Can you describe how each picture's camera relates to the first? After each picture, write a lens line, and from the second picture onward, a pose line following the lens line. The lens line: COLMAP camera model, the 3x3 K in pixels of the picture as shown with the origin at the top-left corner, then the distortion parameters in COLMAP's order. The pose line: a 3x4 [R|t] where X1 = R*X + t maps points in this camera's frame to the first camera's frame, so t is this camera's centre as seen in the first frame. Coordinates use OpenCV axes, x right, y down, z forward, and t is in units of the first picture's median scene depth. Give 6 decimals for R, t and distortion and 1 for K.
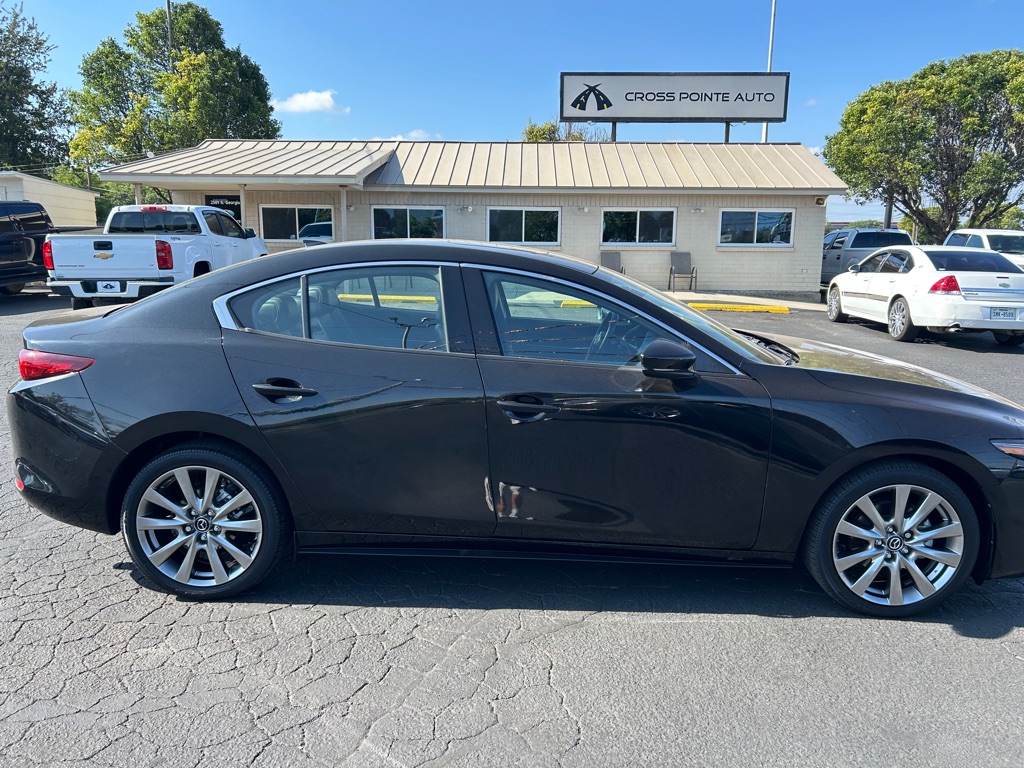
lens RADIAL K [[728.6, 0, 515.7], [0, 728.6, 366.4], [0, 0, 1]] dist [0.039247, -0.046232]
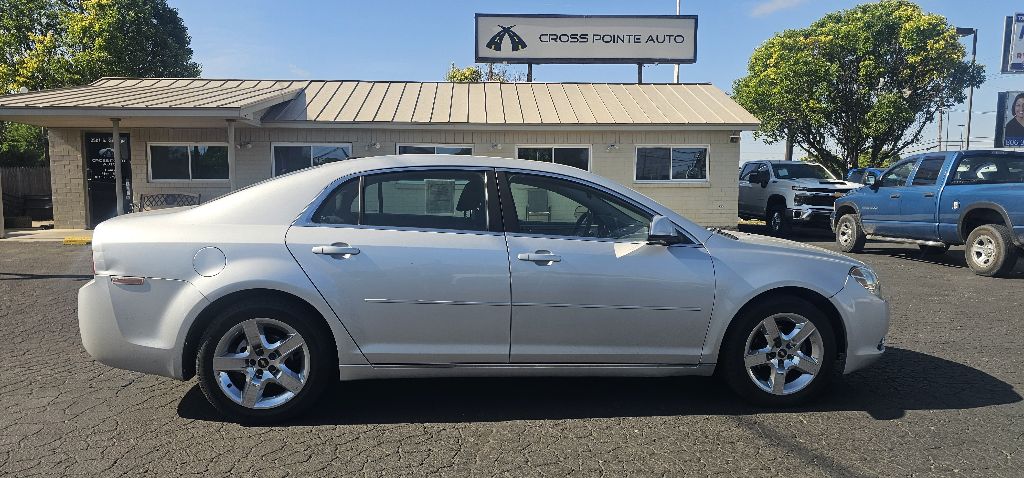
lens RADIAL K [[659.1, 0, 514.6], [0, 659.1, 239.5], [0, 0, 1]] dist [0.045629, -0.036383]
pose [[0.997039, -0.015721, 0.075268, 0.042266], [0.022238, 0.996000, -0.086541, -0.013251], [-0.073606, 0.087959, 0.993401, 0.120275]]
